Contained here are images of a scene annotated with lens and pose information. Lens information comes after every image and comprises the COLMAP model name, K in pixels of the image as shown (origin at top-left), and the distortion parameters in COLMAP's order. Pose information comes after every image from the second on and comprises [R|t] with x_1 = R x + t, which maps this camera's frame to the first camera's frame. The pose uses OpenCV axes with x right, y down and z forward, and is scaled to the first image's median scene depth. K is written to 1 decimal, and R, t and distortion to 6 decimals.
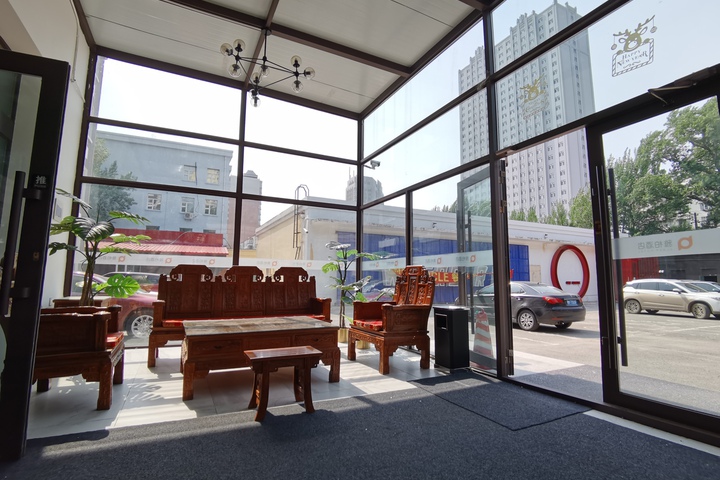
lens RADIAL K [[365.9, 0, 360.0], [0, 365.9, 240.0], [0, 0, 1]] dist [-0.002251, -0.000494]
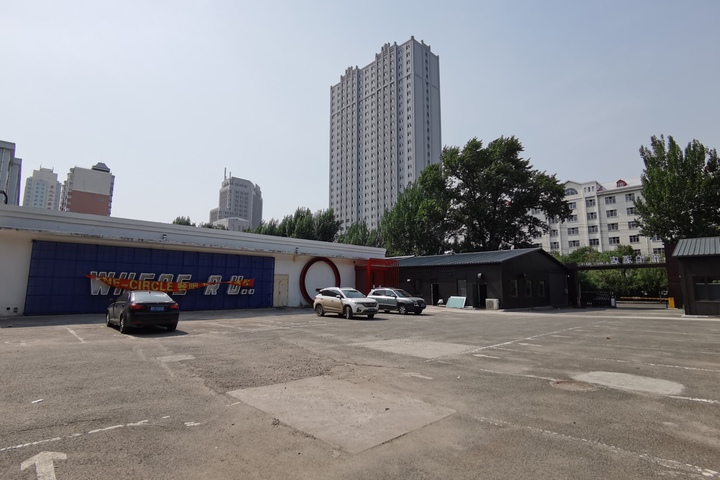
lens RADIAL K [[371.5, 0, 360.0], [0, 371.5, 240.0], [0, 0, 1]] dist [0.001235, -0.000248]
pose [[0.963922, 0.029656, 0.264529, 0.388704], [-0.024103, 0.999416, -0.024212, -0.015576], [-0.265092, 0.016962, 0.964074, -0.154651]]
